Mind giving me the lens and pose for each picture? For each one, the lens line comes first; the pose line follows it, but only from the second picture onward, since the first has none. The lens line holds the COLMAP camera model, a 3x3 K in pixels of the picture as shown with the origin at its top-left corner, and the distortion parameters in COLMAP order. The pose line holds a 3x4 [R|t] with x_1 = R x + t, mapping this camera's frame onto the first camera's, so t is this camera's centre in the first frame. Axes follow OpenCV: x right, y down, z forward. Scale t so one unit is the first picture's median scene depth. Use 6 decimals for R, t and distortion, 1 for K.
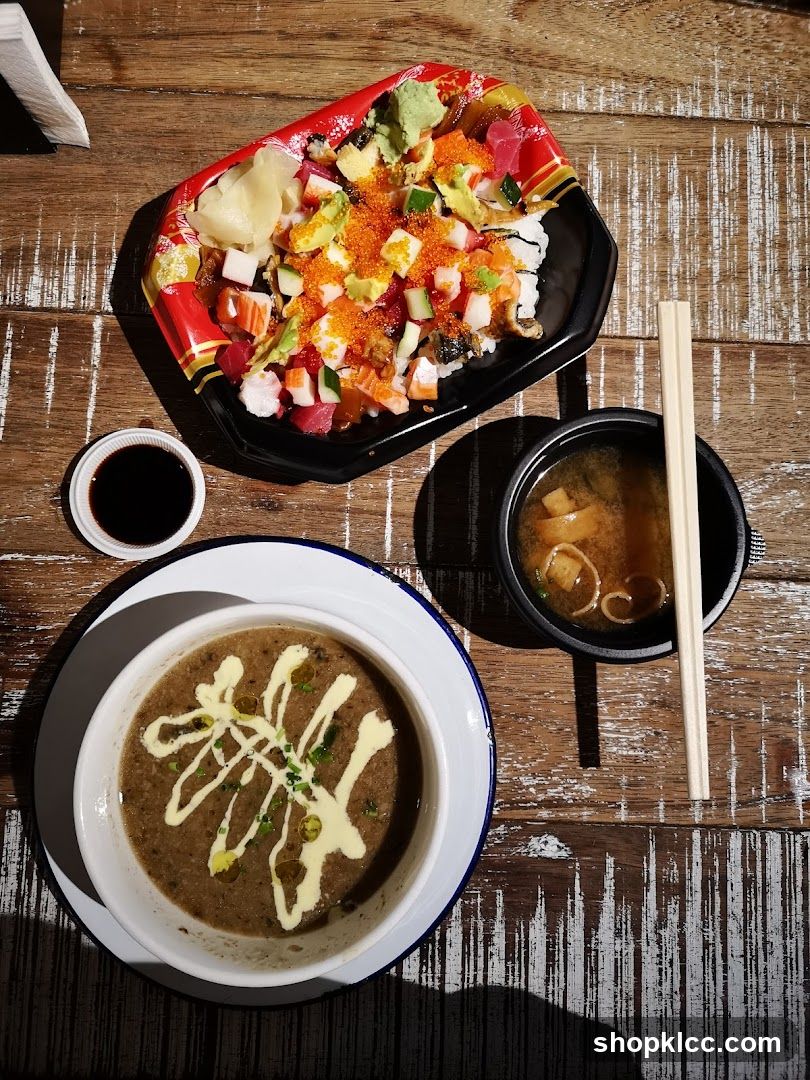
lens RADIAL K [[835.8, 0, 405.0], [0, 835.8, 540.0], [0, 0, 1]] dist [0.009170, -0.006281]
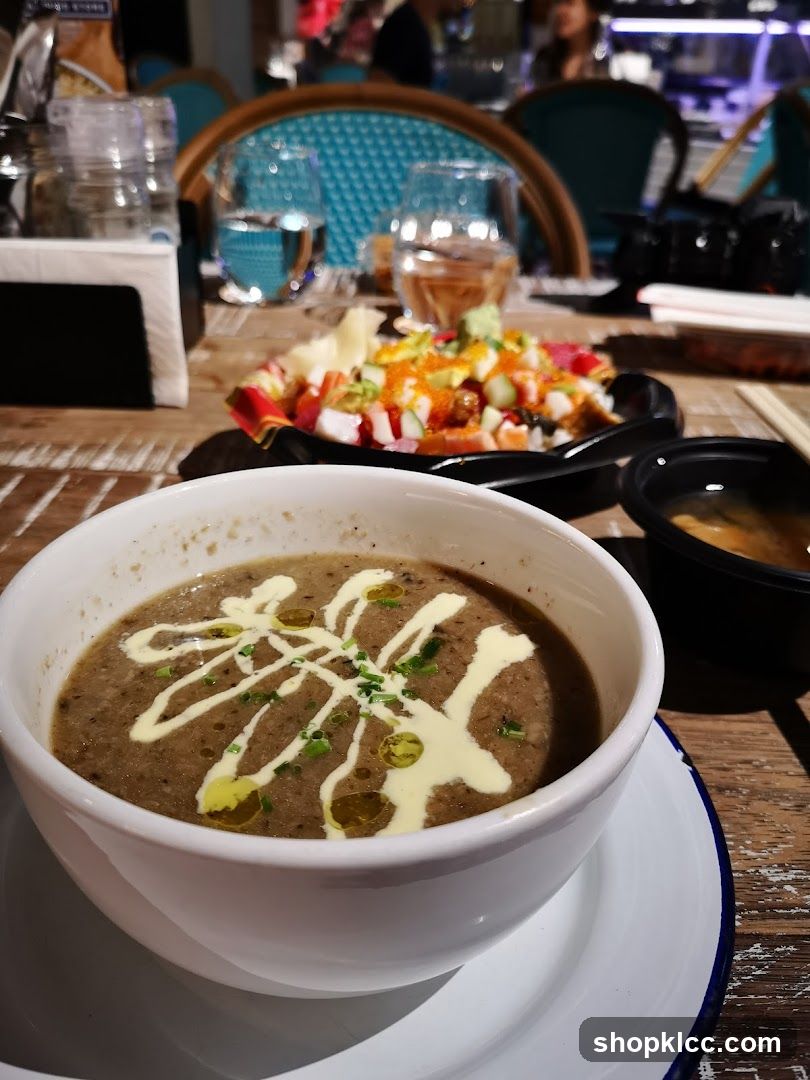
lens RADIAL K [[835.8, 0, 405.0], [0, 835.8, 540.0], [0, 0, 1]] dist [0.009170, -0.006281]
pose [[0.999965, -0.008134, 0.002134, -0.109516], [0.006810, 0.634315, -0.773045, 0.658823], [0.004934, 0.773032, 0.634348, 0.557543]]
